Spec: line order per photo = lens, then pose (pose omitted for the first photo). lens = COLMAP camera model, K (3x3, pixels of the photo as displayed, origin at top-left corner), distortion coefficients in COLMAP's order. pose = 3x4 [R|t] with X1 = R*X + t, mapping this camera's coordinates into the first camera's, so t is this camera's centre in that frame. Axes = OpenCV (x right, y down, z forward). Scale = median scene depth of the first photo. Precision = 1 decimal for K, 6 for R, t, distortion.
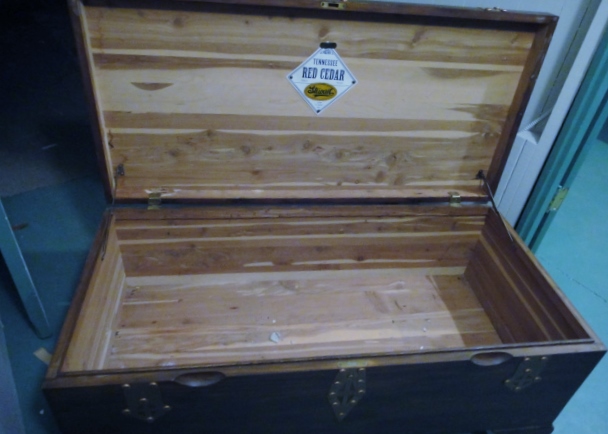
lens RADIAL K [[458.3, 0, 304.0], [0, 458.3, 217.0], [0, 0, 1]] dist [0.002302, 0.000080]
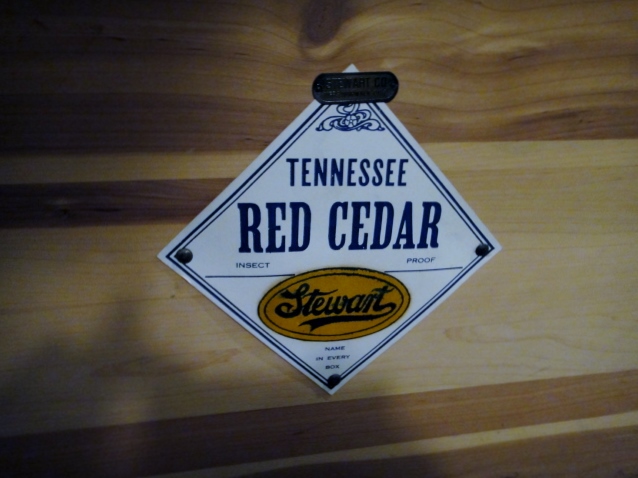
lens RADIAL K [[470.9, 0, 319.0], [0, 470.9, 239.0], [0, 0, 1]] dist [-0.003352, -0.000651]
pose [[0.997152, -0.074755, -0.009955, 0.033535], [0.070897, 0.974218, -0.214181, -0.262592], [0.025710, 0.212865, 0.976743, 0.795181]]
